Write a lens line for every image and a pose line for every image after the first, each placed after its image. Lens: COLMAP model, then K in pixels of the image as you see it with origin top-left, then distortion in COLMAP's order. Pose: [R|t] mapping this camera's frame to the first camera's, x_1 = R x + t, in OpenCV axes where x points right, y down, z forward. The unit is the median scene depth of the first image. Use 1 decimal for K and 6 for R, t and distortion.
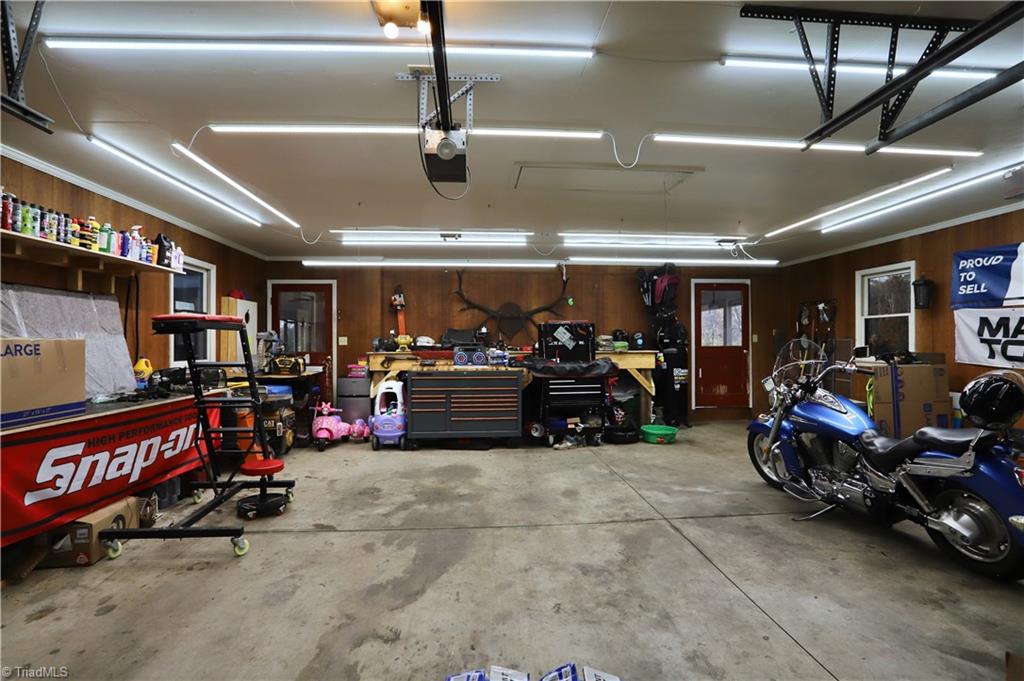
lens RADIAL K [[511.0, 0, 509.0], [0, 511.0, 343.5], [0, 0, 1]] dist [-0.080190, 0.037963]
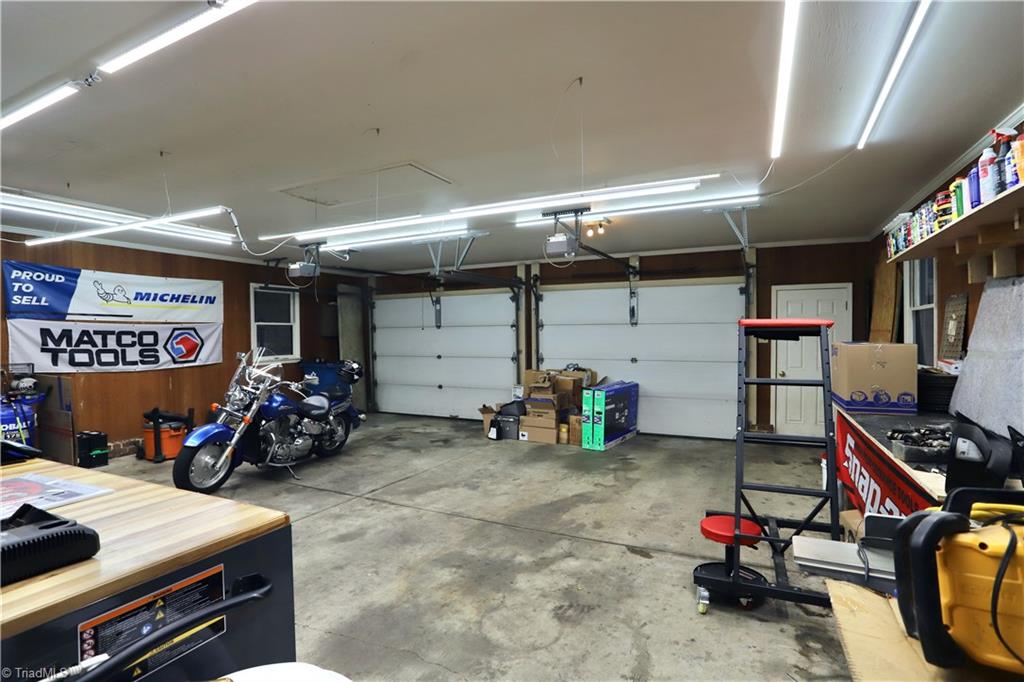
lens RADIAL K [[511.0, 0, 509.0], [0, 511.0, 344.0], [0, 0, 1]] dist [-0.080190, 0.037963]
pose [[-0.862252, 0.002675, 0.506472, -0.602982], [0.012347, 0.999800, 0.015739, -0.030027], [-0.506328, 0.019825, -0.862113, 1.826747]]
